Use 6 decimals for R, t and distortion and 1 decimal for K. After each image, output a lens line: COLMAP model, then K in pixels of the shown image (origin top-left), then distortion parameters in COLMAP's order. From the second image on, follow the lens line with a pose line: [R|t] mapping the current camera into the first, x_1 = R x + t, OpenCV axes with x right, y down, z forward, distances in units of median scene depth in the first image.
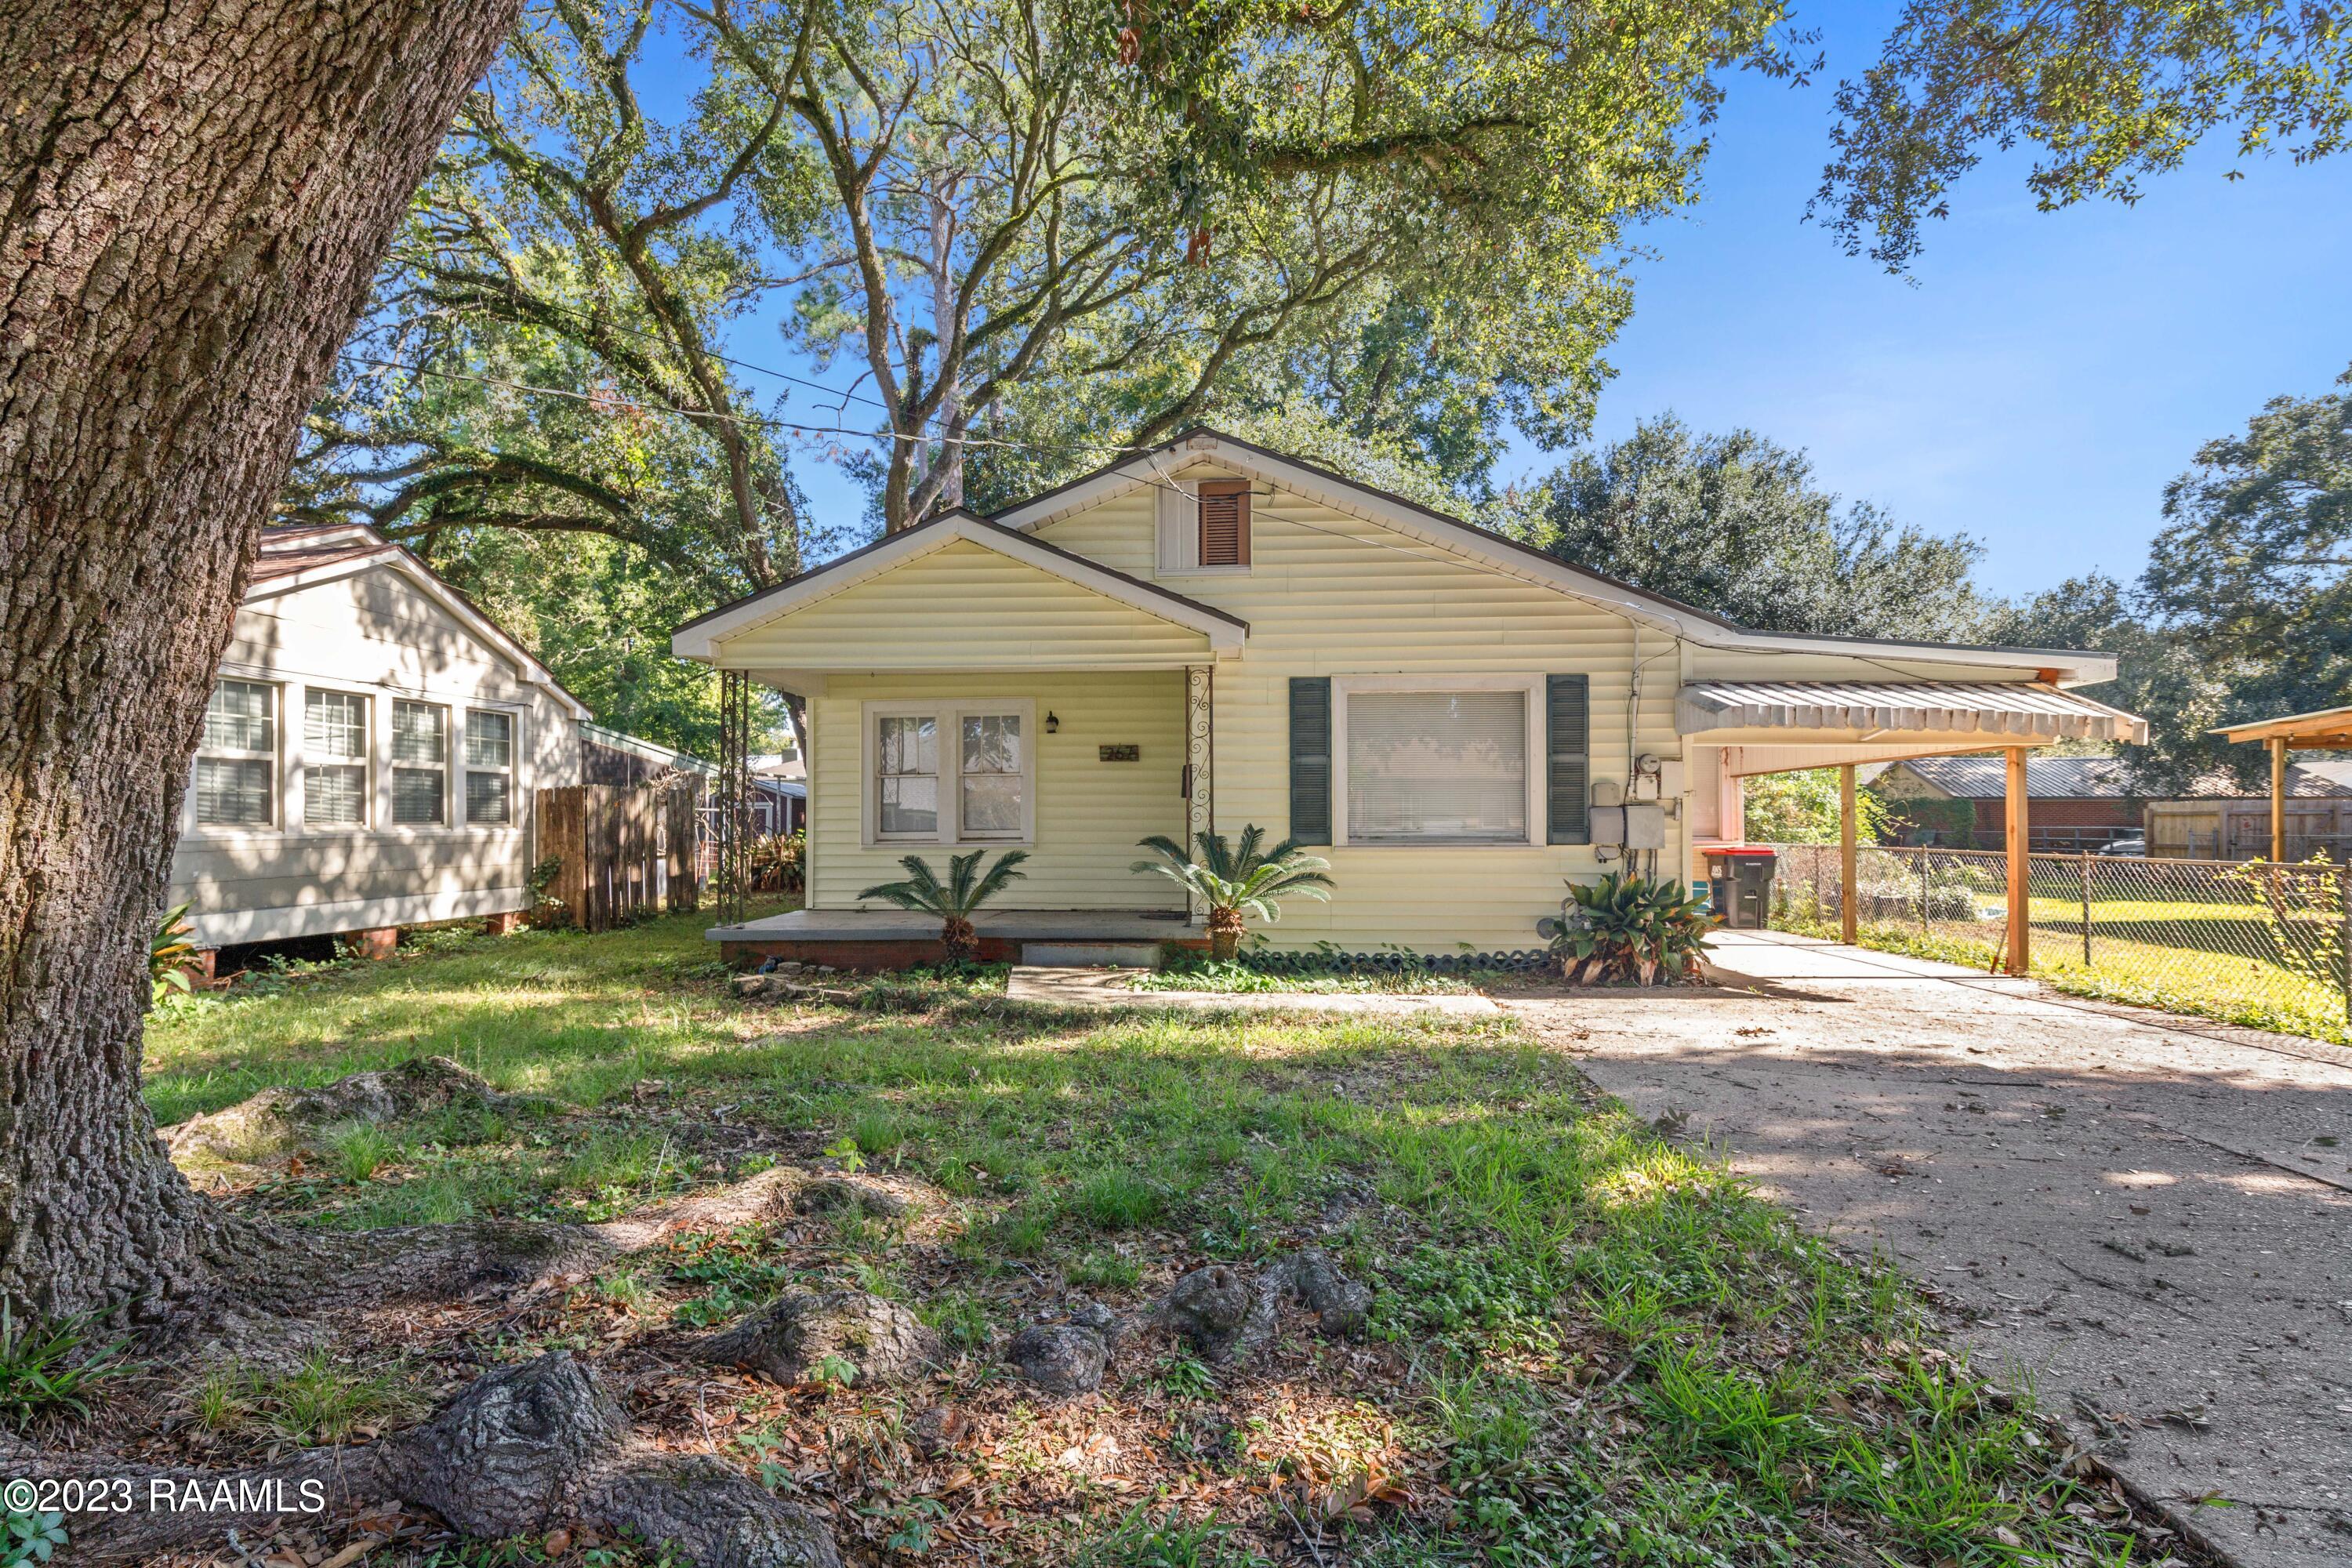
lens RADIAL K [[1071.0, 0, 1169.9], [0, 1071.0, 797.4], [0, 0, 1]] dist [0.001649, -0.000356]
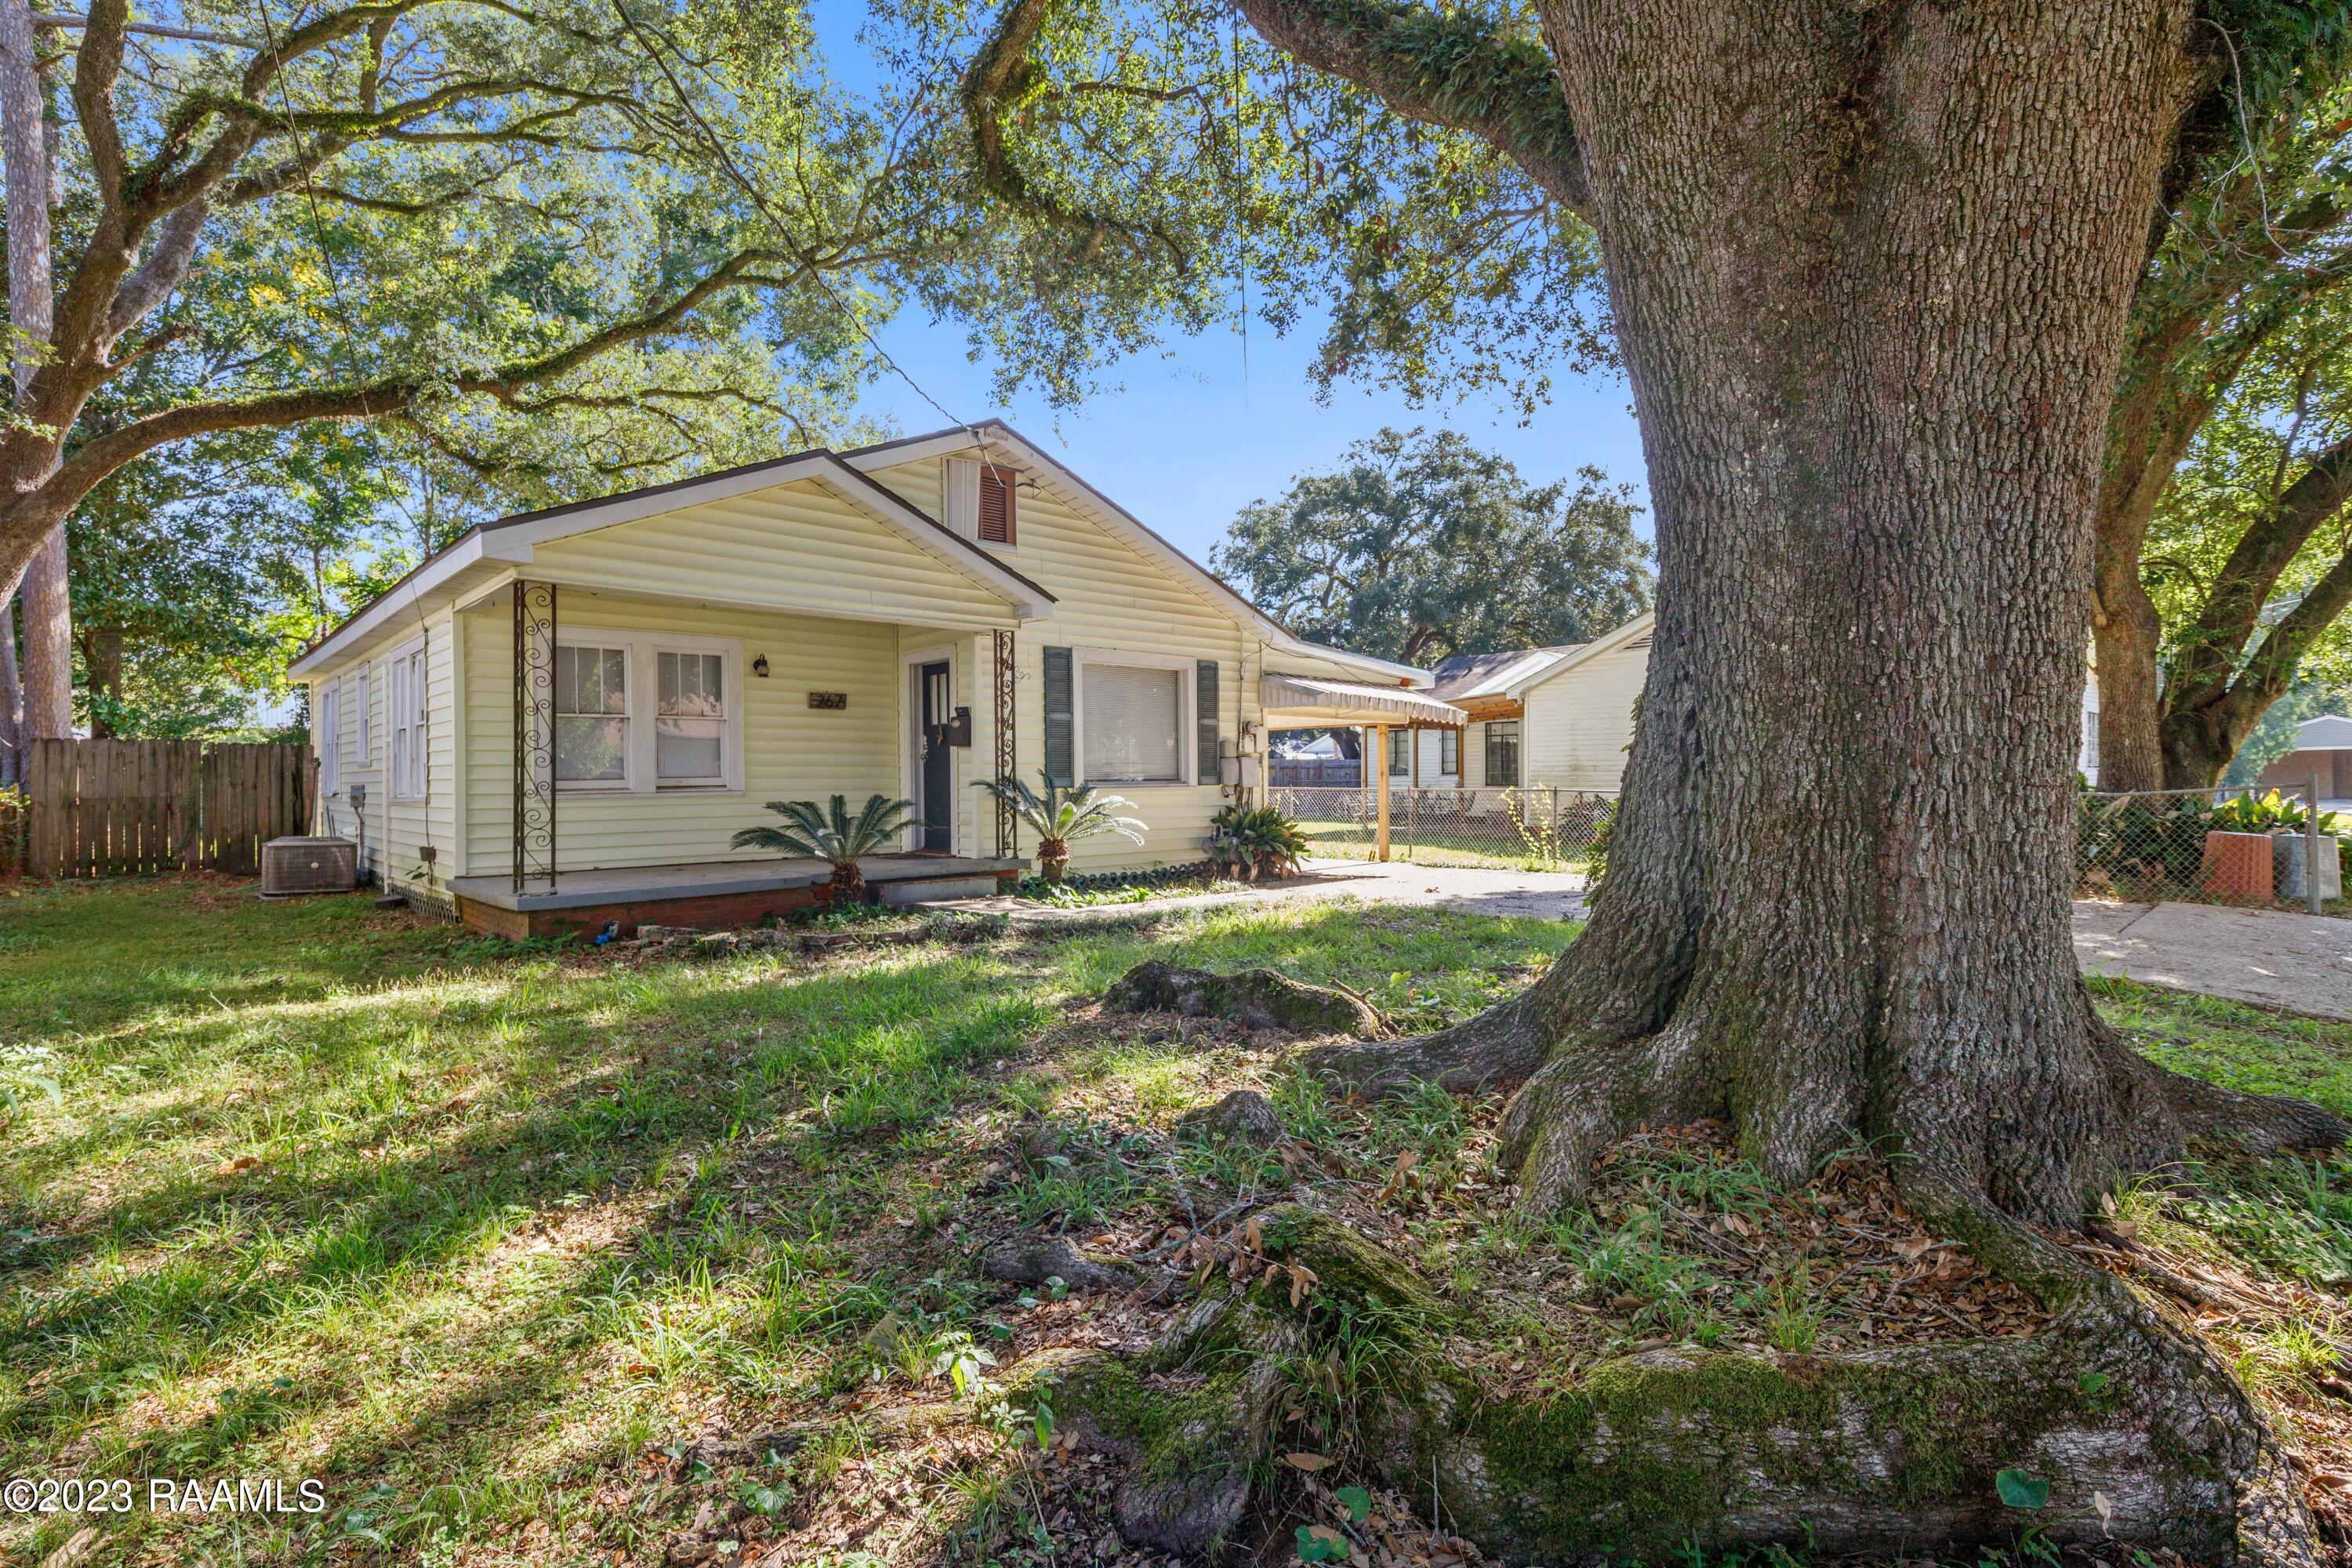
lens RADIAL K [[1066.0, 0, 1160.0], [0, 1066.0, 777.6], [0, 0, 1]] dist [-0.008350, -0.000205]
pose [[0.709378, -0.003122, 0.704821, -0.633040], [-0.012059, 0.999790, 0.016566, 0.012632], [-0.704725, -0.020251, 0.709192, 0.075503]]
